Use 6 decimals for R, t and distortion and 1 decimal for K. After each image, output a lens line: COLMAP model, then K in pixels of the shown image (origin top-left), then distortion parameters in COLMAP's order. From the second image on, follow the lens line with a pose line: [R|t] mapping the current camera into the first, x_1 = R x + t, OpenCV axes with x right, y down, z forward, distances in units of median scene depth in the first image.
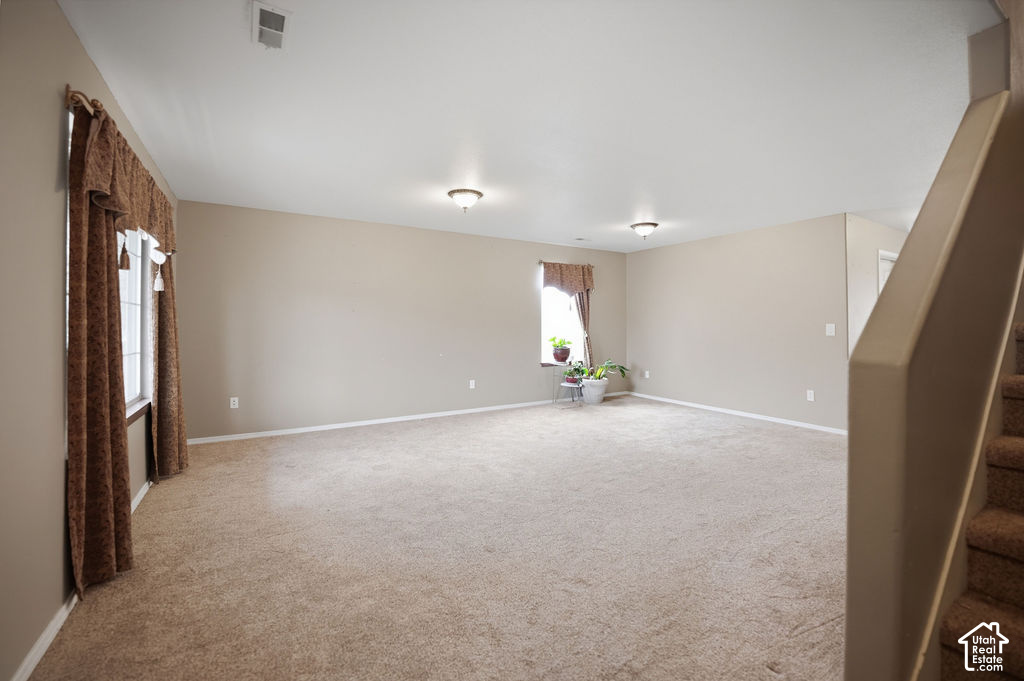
lens RADIAL K [[432.6, 0, 512.0], [0, 432.6, 322.5], [0, 0, 1]] dist [-0.024264, 0.001886]
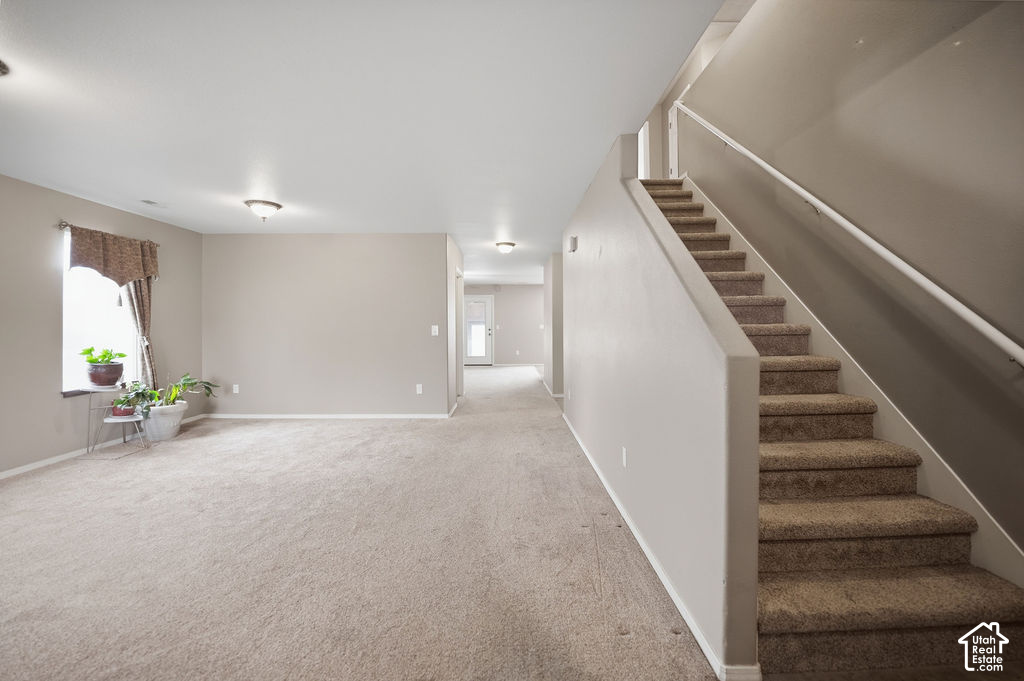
lens RADIAL K [[432.6, 0, 509.3], [0, 432.6, 322.2], [0, 0, 1]] dist [-0.024264, 0.001886]
pose [[0.508849, 0.001698, 0.860854, -0.122886], [0.000074, 0.999998, -0.002016, -0.002227], [-0.860856, 0.001090, 0.508848, 0.161113]]
